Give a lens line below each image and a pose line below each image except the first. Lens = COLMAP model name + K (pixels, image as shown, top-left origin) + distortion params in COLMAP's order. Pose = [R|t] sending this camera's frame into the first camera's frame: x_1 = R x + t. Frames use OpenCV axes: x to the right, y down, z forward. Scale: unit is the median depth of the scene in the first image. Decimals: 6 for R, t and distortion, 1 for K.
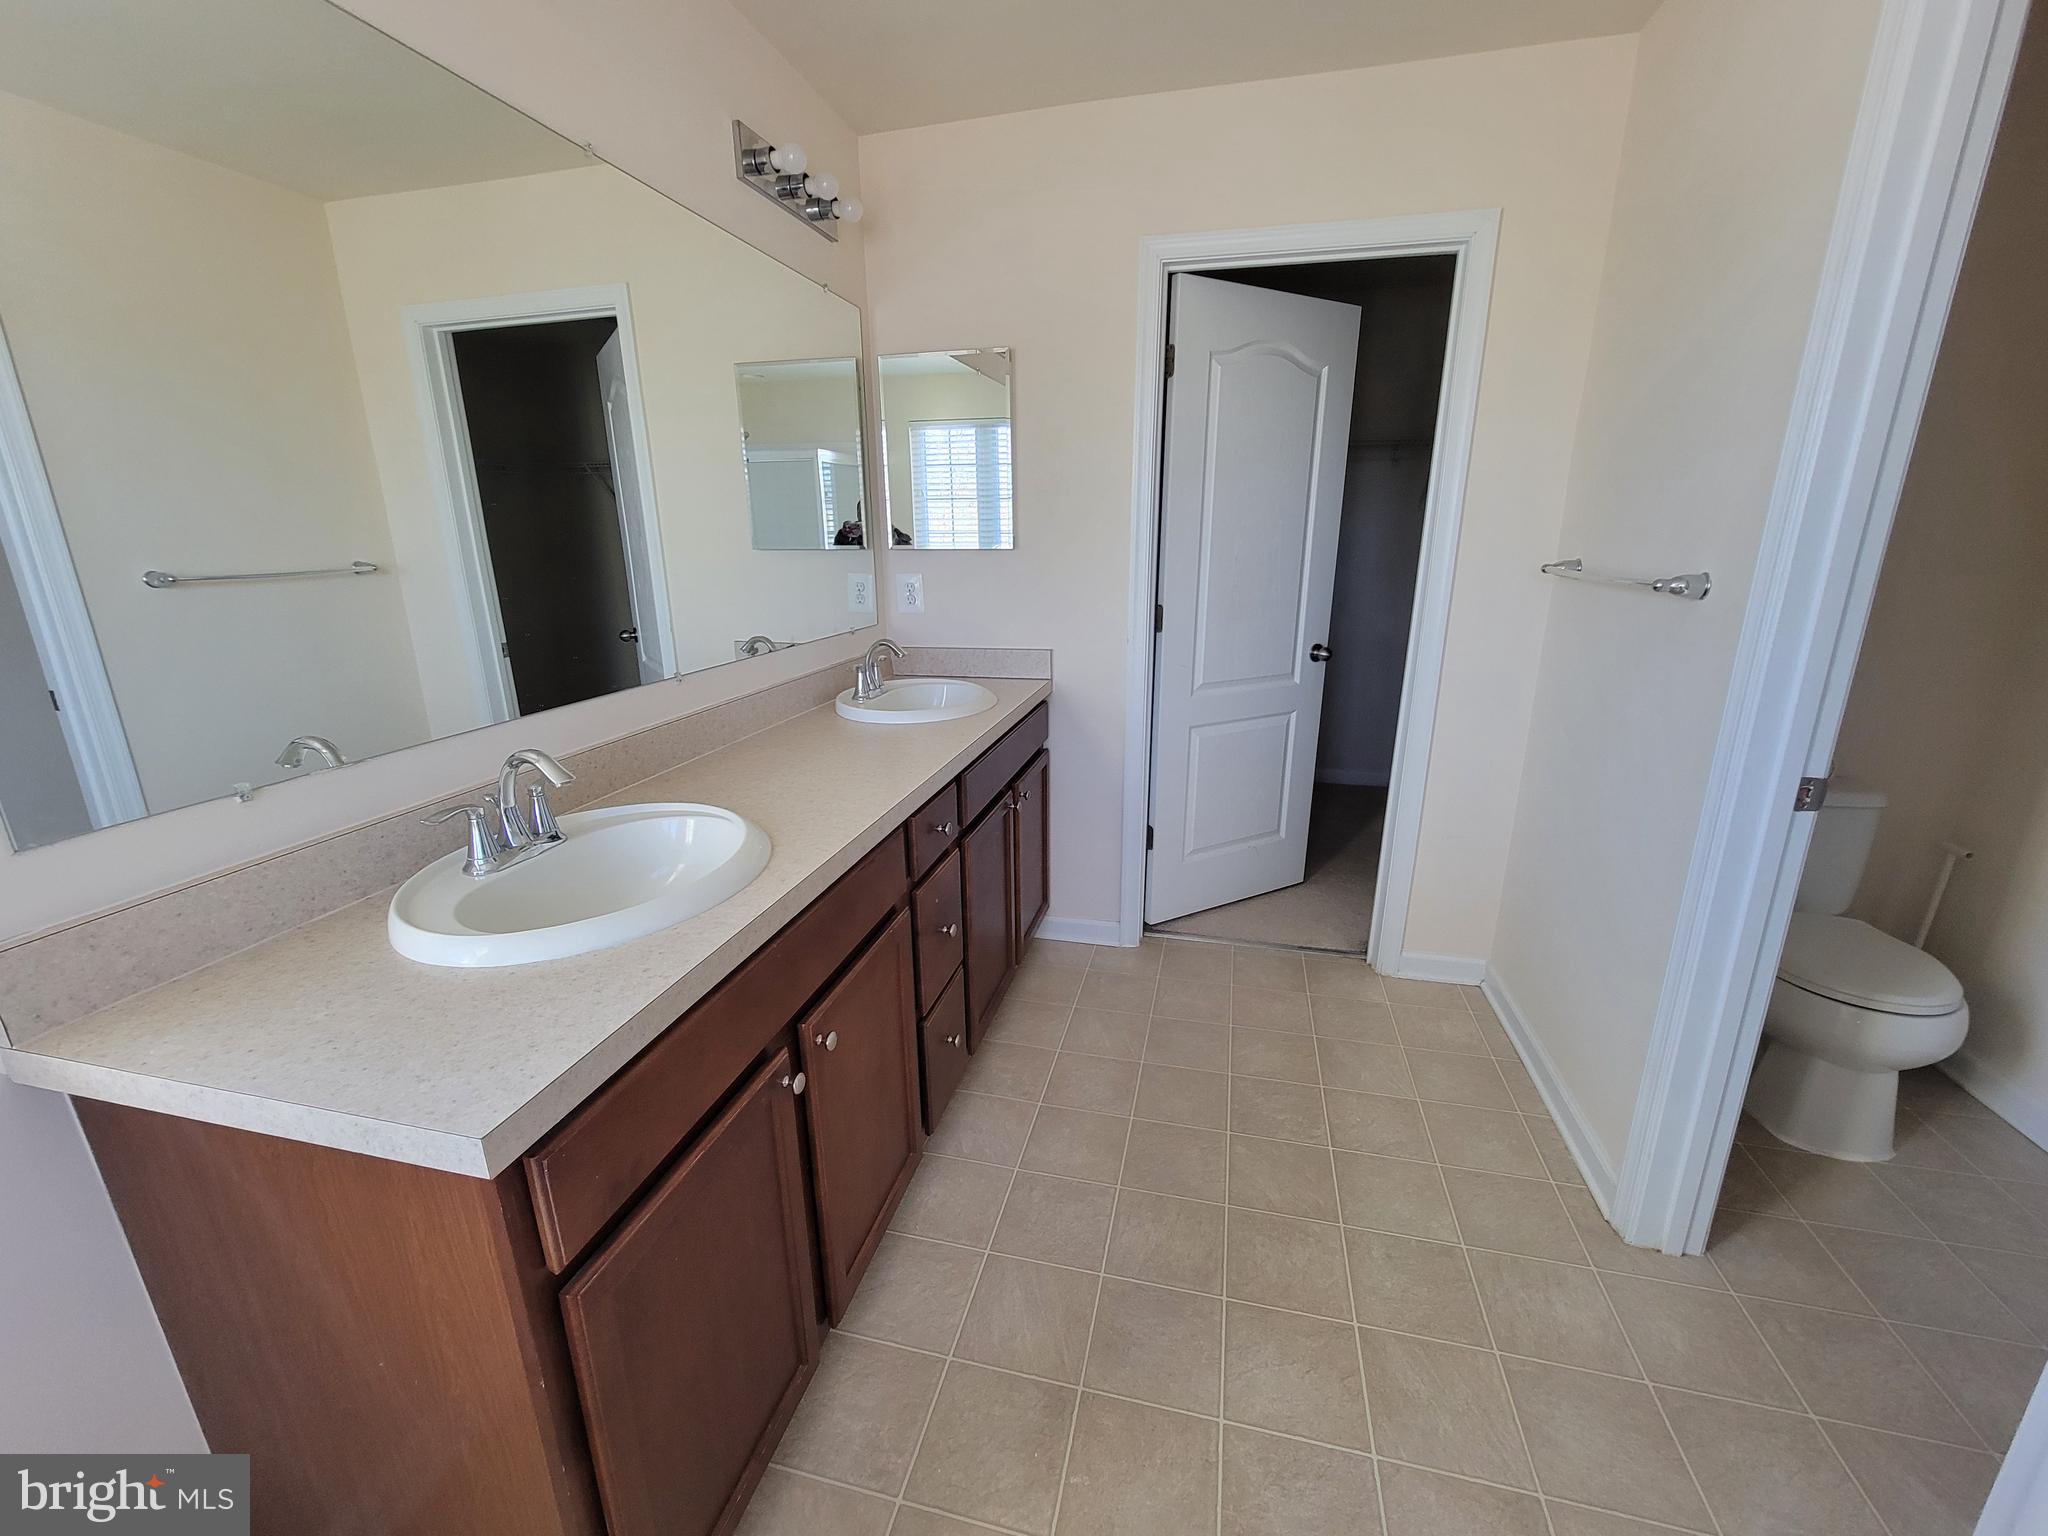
lens RADIAL K [[822.3, 0, 1021.7], [0, 822.3, 770.3], [0, 0, 1]] dist [-0.011456, 0.000999]
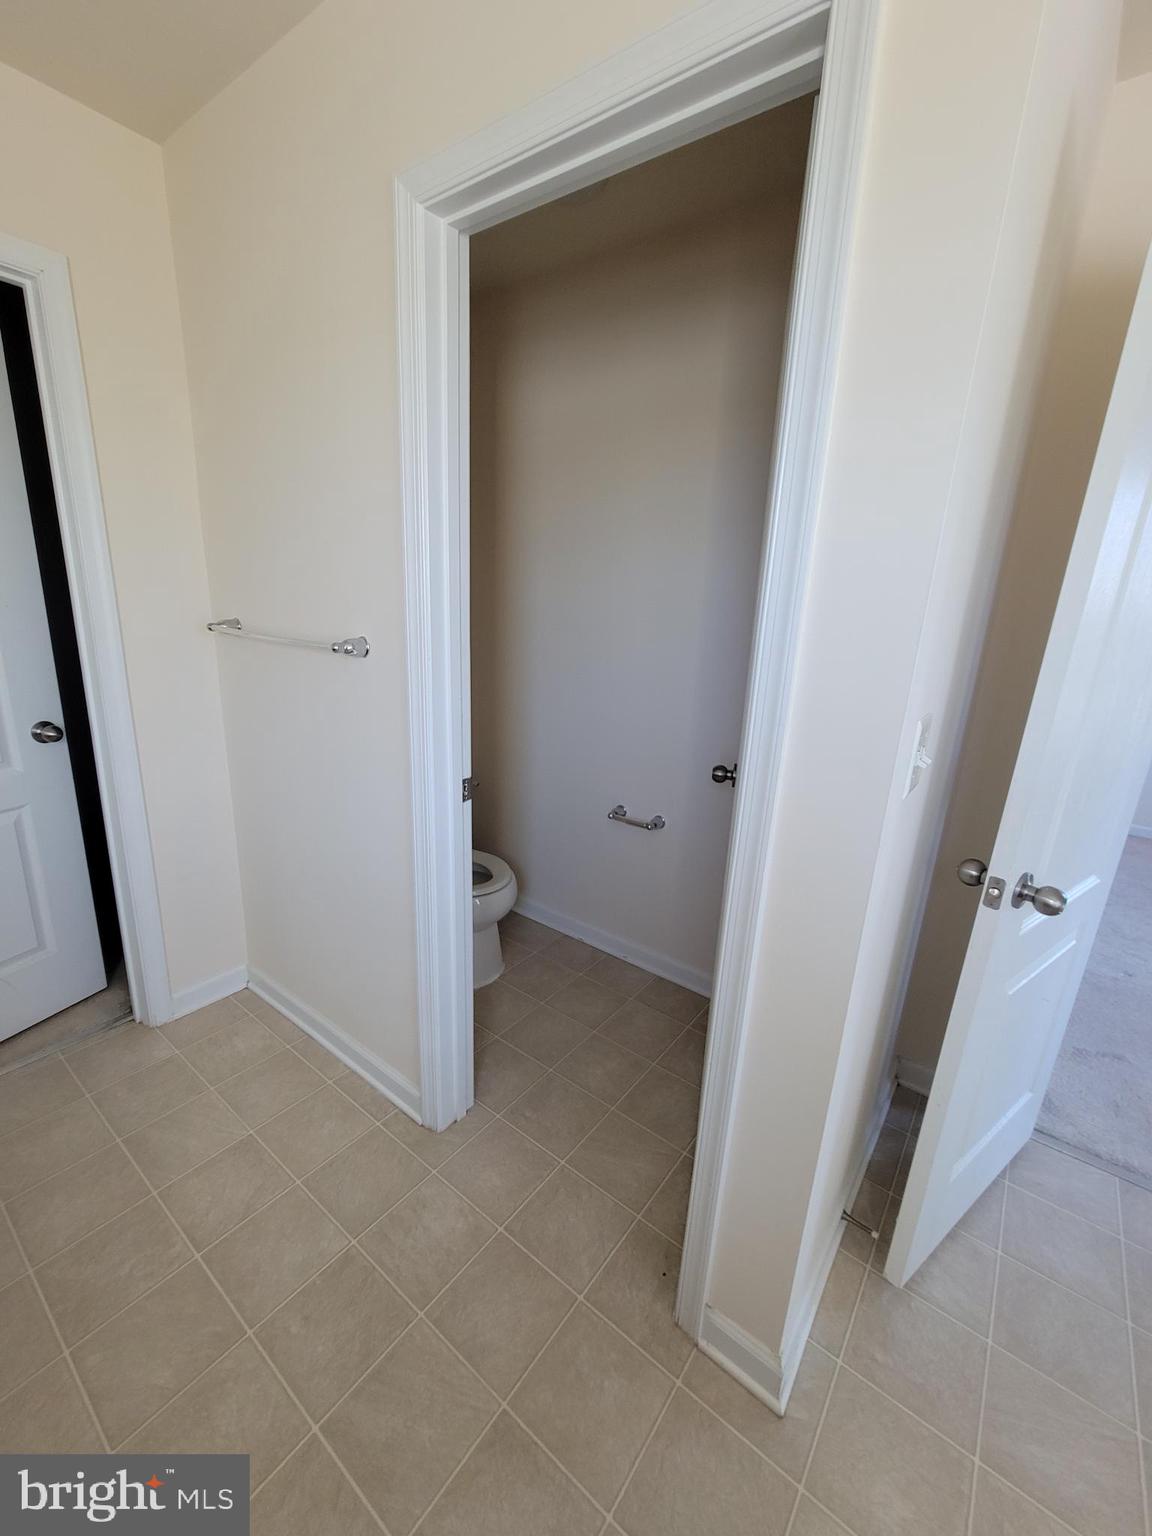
lens RADIAL K [[616.7, 0, 583.0], [0, 616.7, 776.1], [0, 0, 1]] dist [-0.011456, 0.000999]
pose [[0.381871, -0.220989, 0.897406, 0.043399], [0.198188, 0.967985, 0.154035, -0.092014], [-0.902716, 0.119034, 0.413443, 0.260687]]
